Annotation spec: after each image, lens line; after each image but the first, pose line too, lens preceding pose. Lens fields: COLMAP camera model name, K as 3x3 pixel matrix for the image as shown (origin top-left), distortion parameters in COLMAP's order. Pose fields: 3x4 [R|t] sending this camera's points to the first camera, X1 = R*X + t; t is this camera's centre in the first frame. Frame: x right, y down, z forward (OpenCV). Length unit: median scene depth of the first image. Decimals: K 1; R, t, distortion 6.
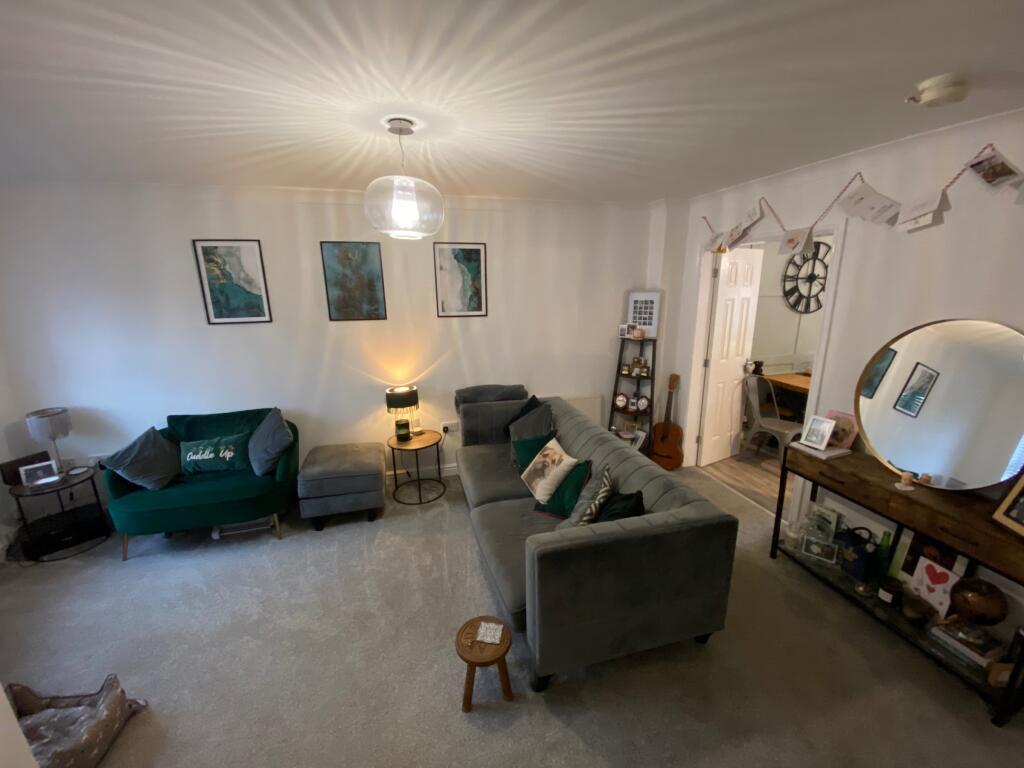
lens RADIAL K [[412.2, 0, 513.3], [0, 412.2, 379.3], [0, 0, 1]] dist [0.047489, -0.019888]
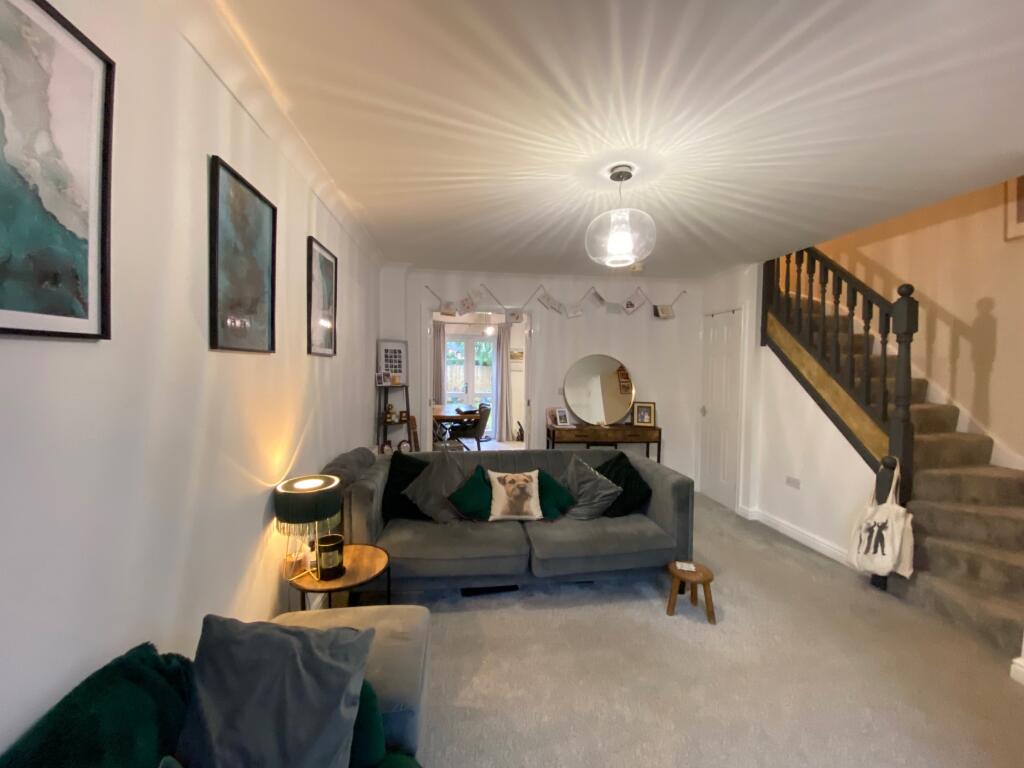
lens RADIAL K [[409.7, 0, 510.1], [0, 409.7, 382.9], [0, 0, 1]] dist [0.022599, -0.019675]
pose [[0.134963, -0.025891, 0.990512, -0.818026], [0.210830, 0.977517, -0.003175, -0.049552], [-0.968161, 0.209259, 0.137388, 0.703452]]
